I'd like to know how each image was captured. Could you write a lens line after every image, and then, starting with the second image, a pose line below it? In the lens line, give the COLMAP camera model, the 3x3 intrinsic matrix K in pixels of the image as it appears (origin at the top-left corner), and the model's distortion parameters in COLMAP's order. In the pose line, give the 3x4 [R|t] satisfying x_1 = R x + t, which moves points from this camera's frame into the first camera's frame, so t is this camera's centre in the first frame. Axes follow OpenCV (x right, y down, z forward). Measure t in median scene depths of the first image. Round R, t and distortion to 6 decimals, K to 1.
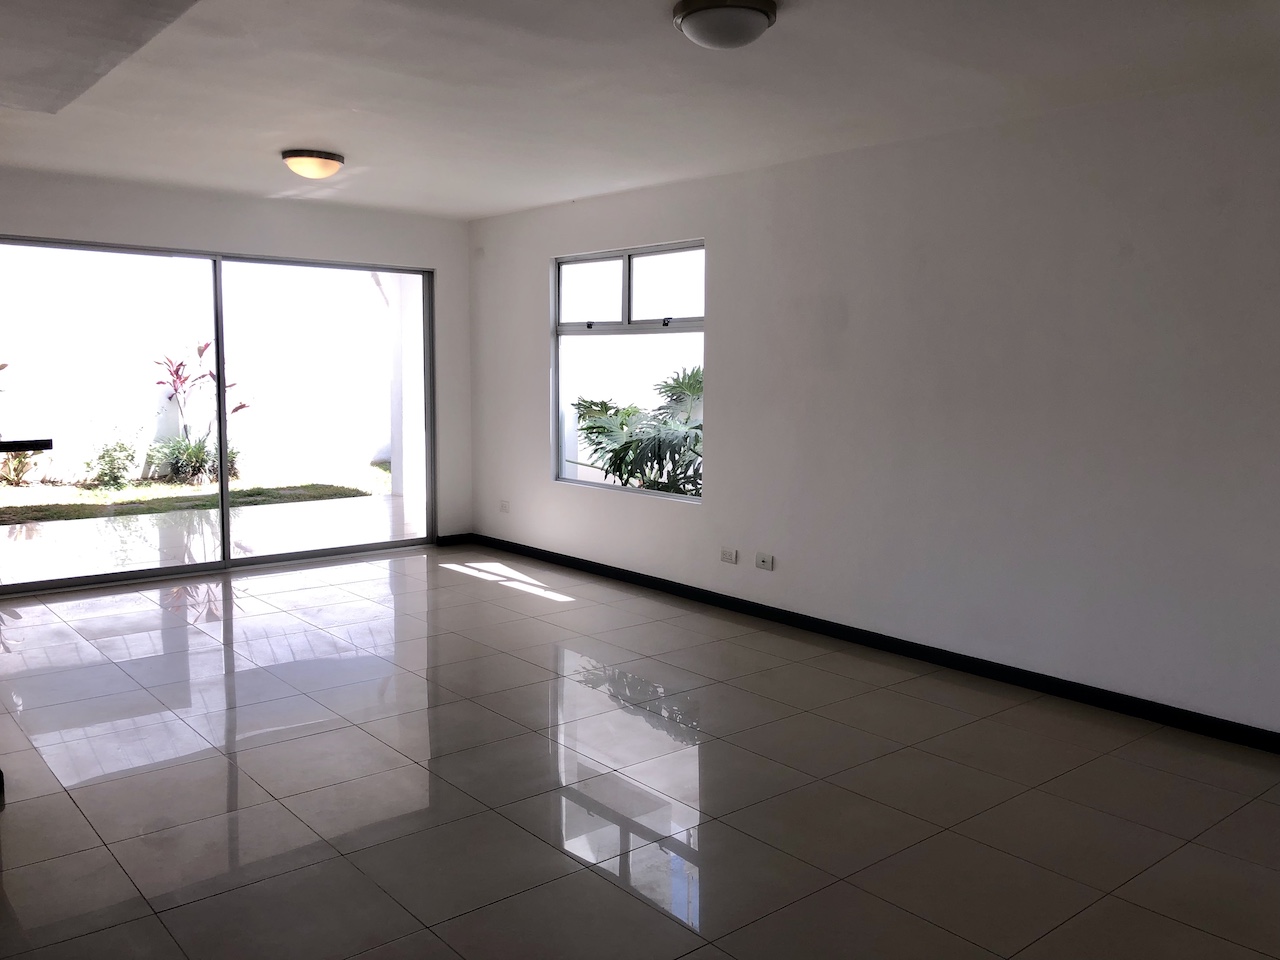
lens RADIAL K [[1050.0, 0, 656.5], [0, 1050.0, 478.6], [0, 0, 1]] dist [0.004439, 0.004501]
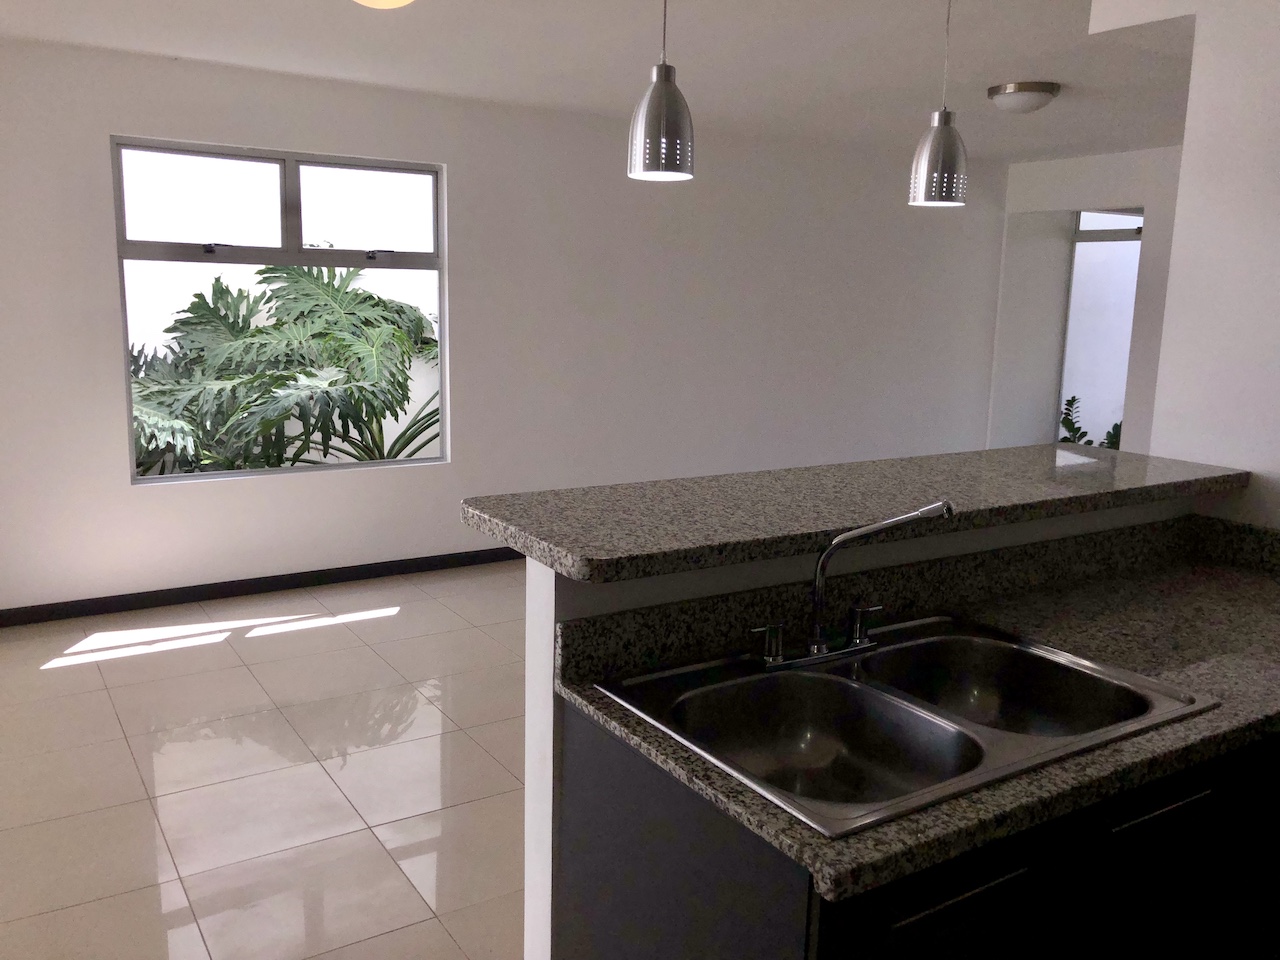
lens RADIAL K [[1050.0, 0, 656.5], [0, 1050.0, 478.6], [0, 0, 1]] dist [0.004439, 0.004501]
pose [[0.118584, -0.177629, 0.976927, -0.770020], [0.086943, 0.981947, 0.167989, -0.090244], [-0.989130, 0.065016, 0.131887, 0.645707]]
